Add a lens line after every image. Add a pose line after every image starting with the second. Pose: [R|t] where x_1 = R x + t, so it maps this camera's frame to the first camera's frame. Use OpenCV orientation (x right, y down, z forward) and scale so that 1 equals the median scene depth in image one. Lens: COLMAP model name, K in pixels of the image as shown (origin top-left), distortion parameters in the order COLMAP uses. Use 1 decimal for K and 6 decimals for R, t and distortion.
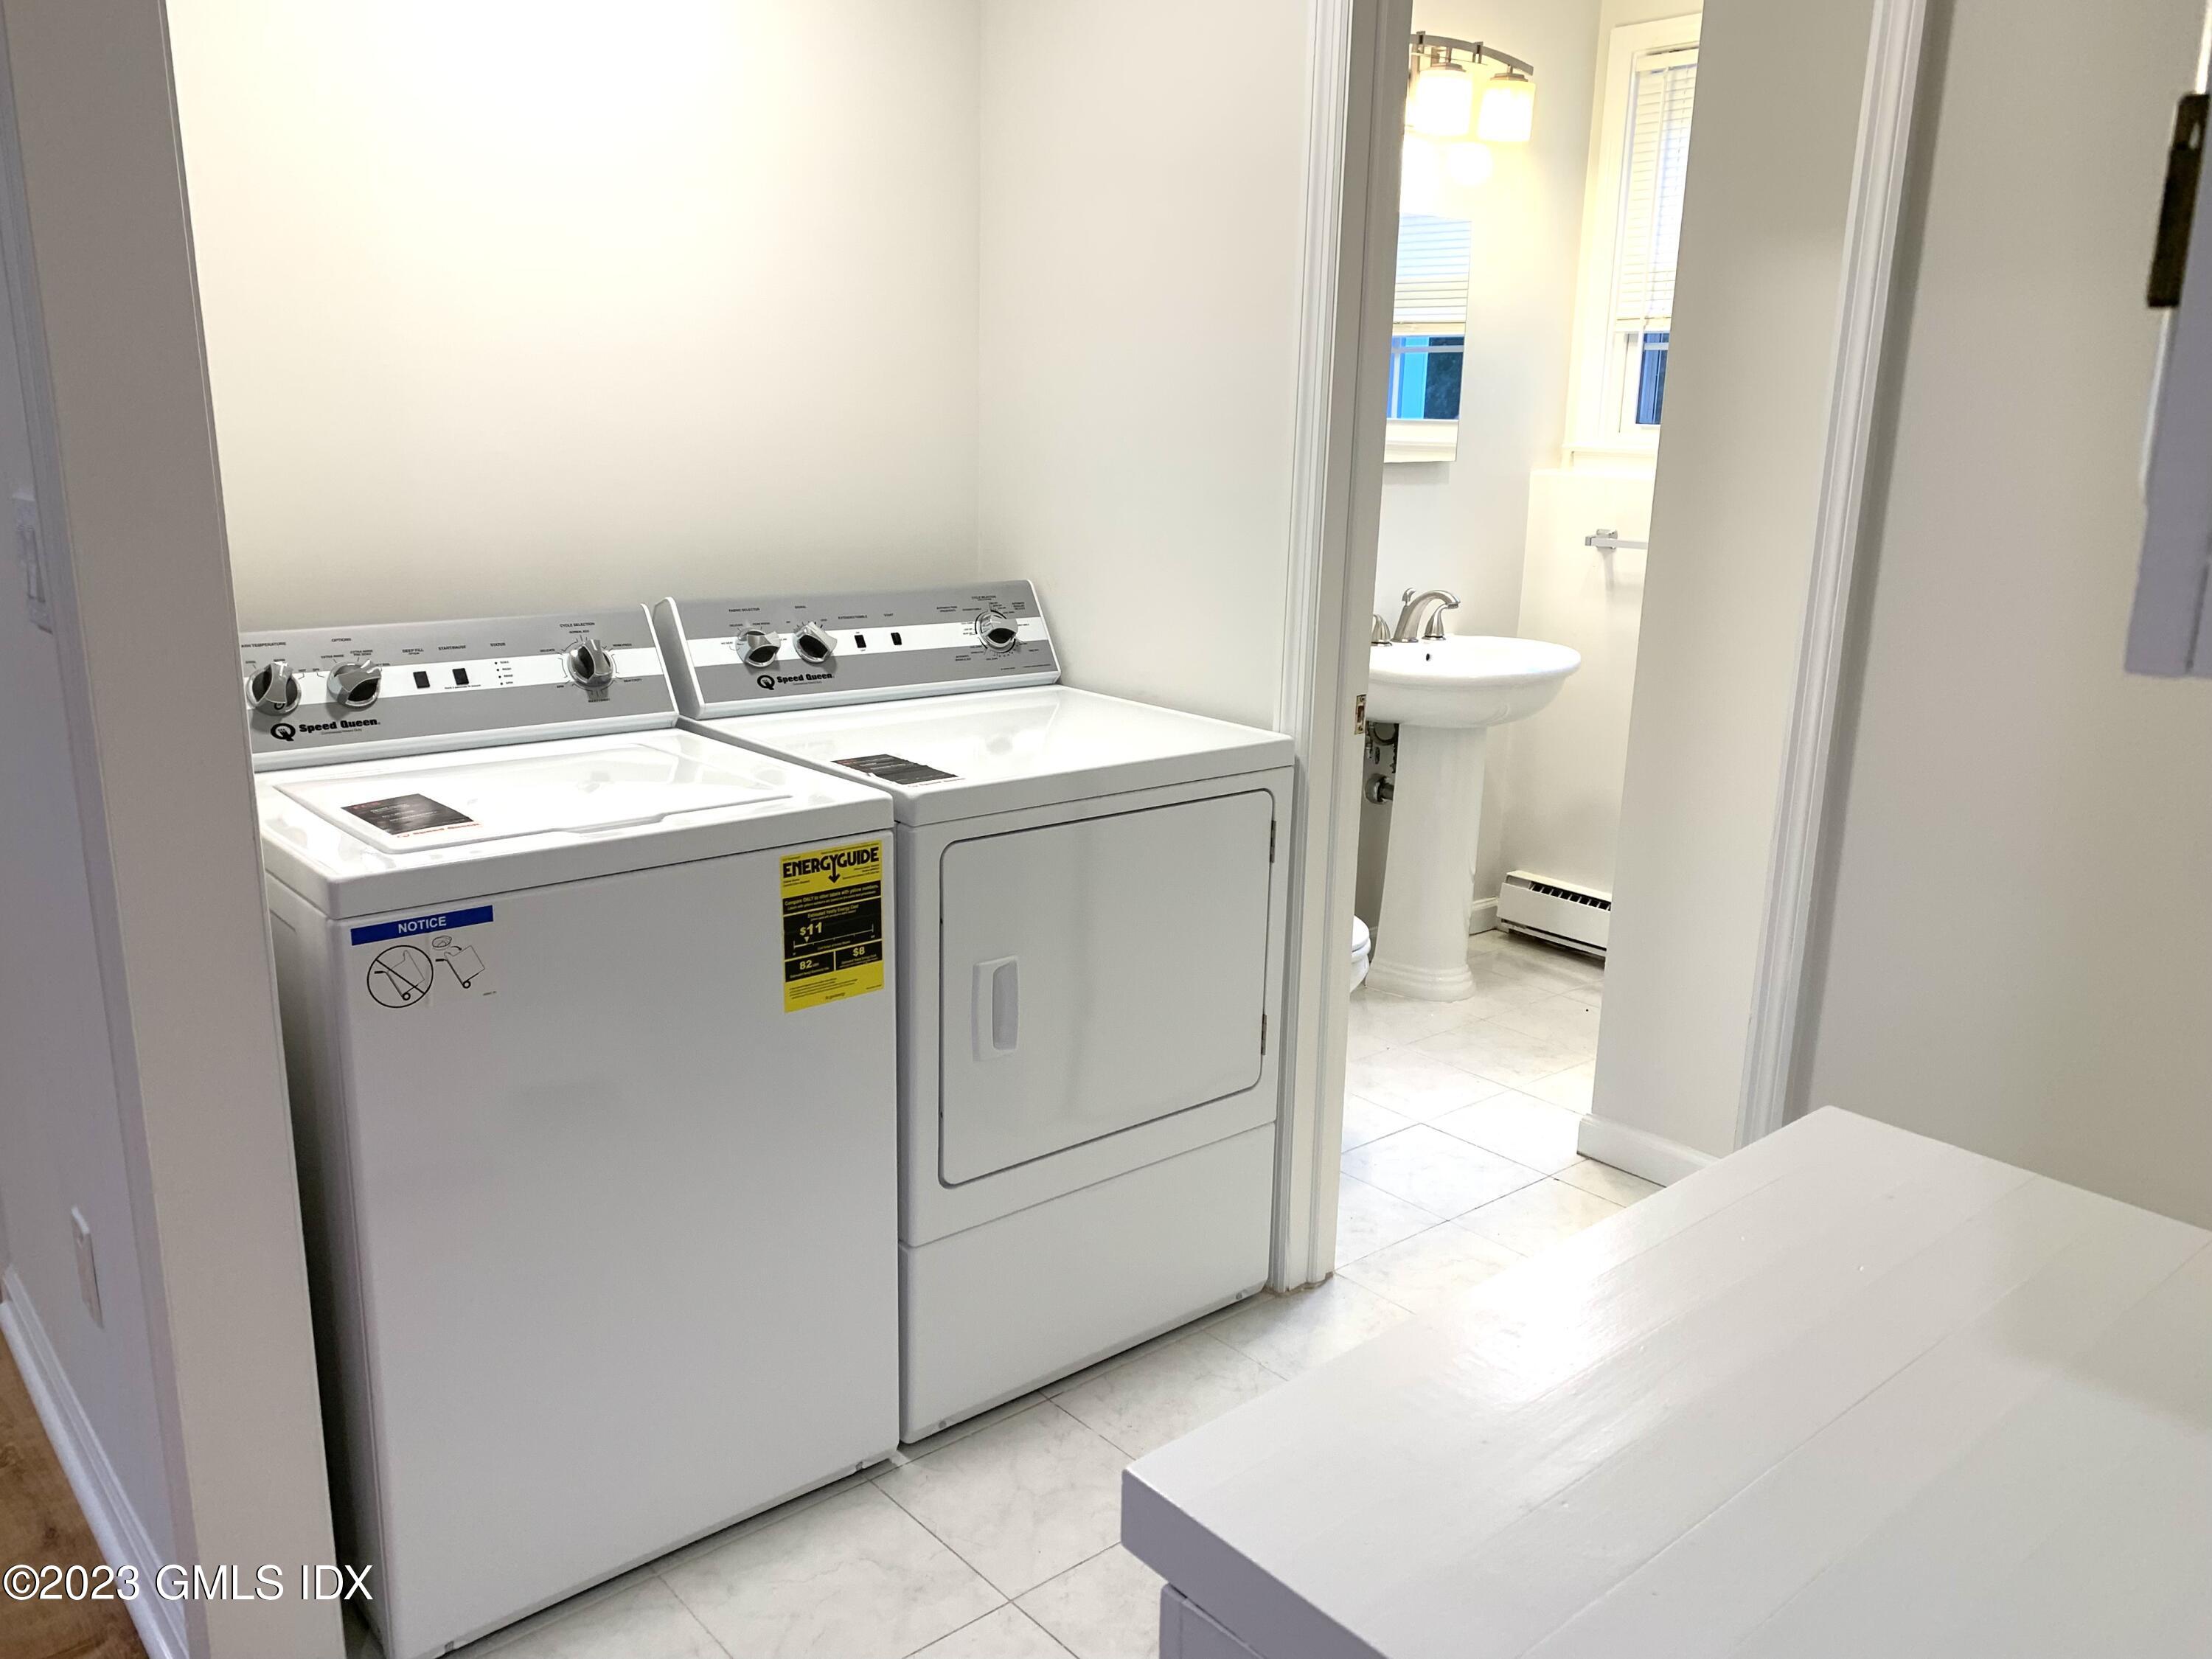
lens RADIAL K [[1697.3, 0, 1095.8], [0, 1697.3, 829.7], [0, 0, 1]] dist [0.048034, -0.053159]
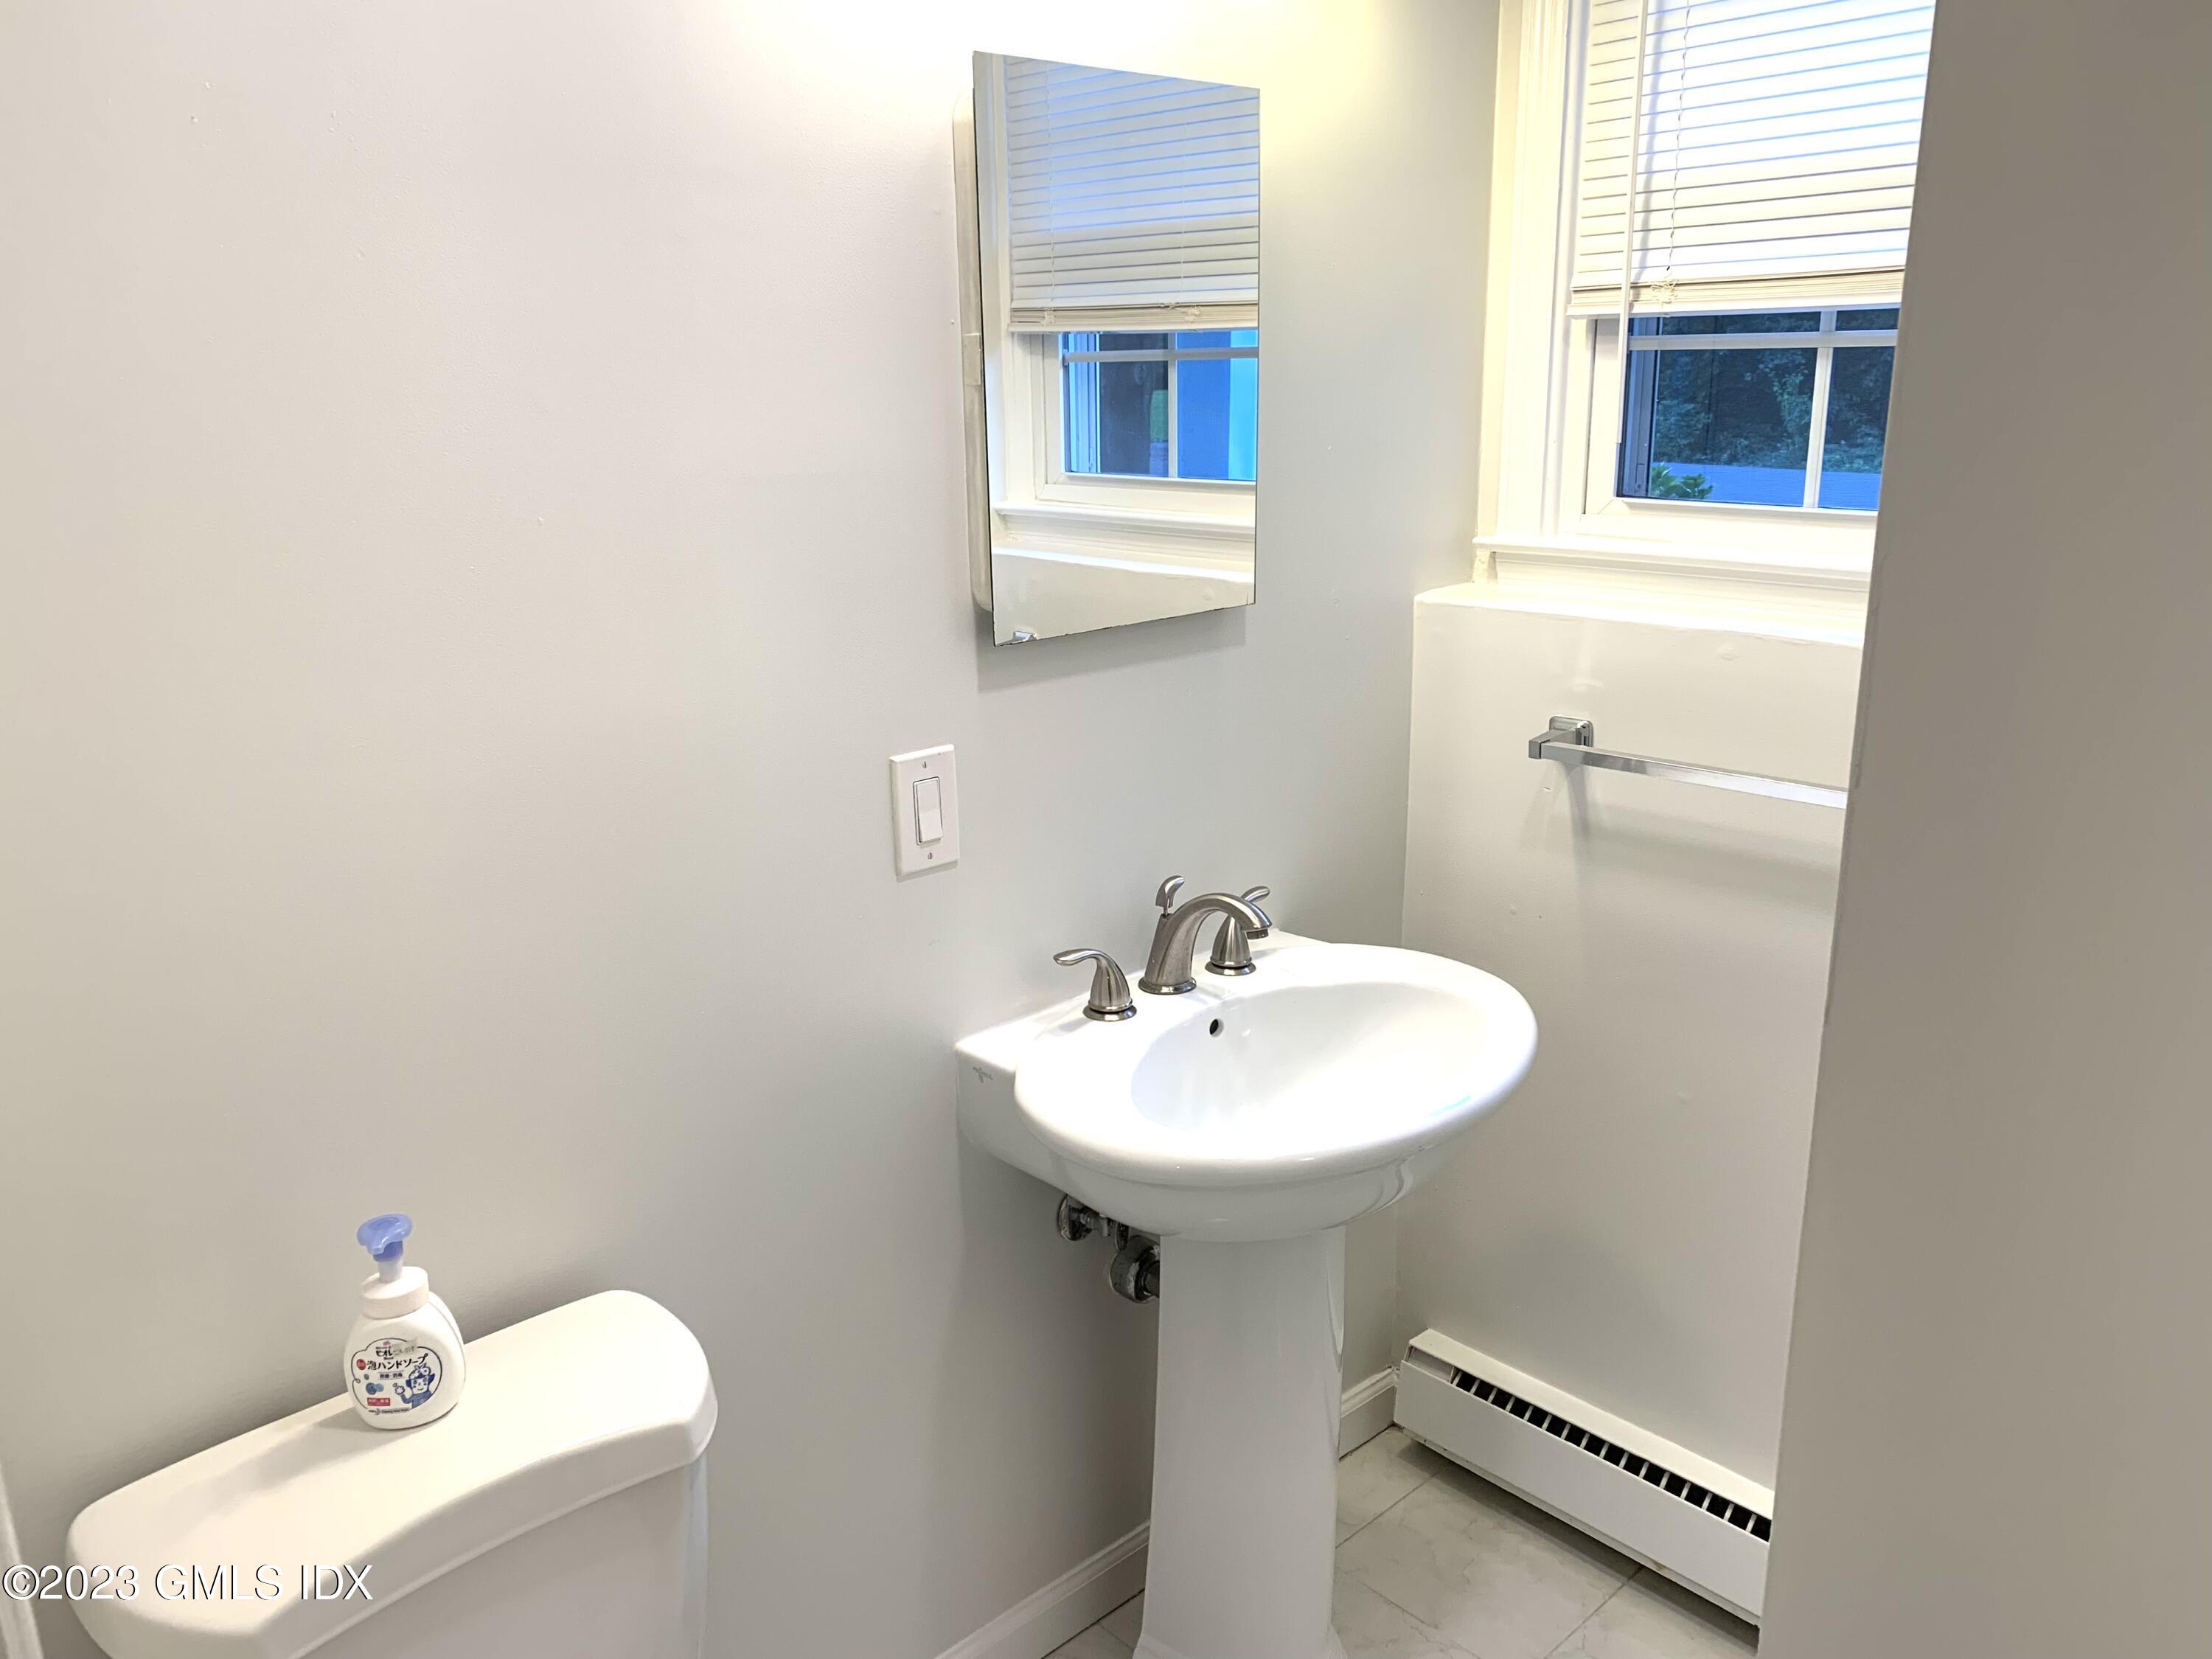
lens RADIAL K [[1697.3, 0, 1098.5], [0, 1697.3, 822.6], [0, 0, 1]] dist [0.048034, -0.053159]
pose [[0.997782, -0.050356, 0.043528, 0.141741], [0.049262, 0.998451, 0.025844, -0.167345], [-0.044762, -0.023643, 0.998718, 0.518478]]
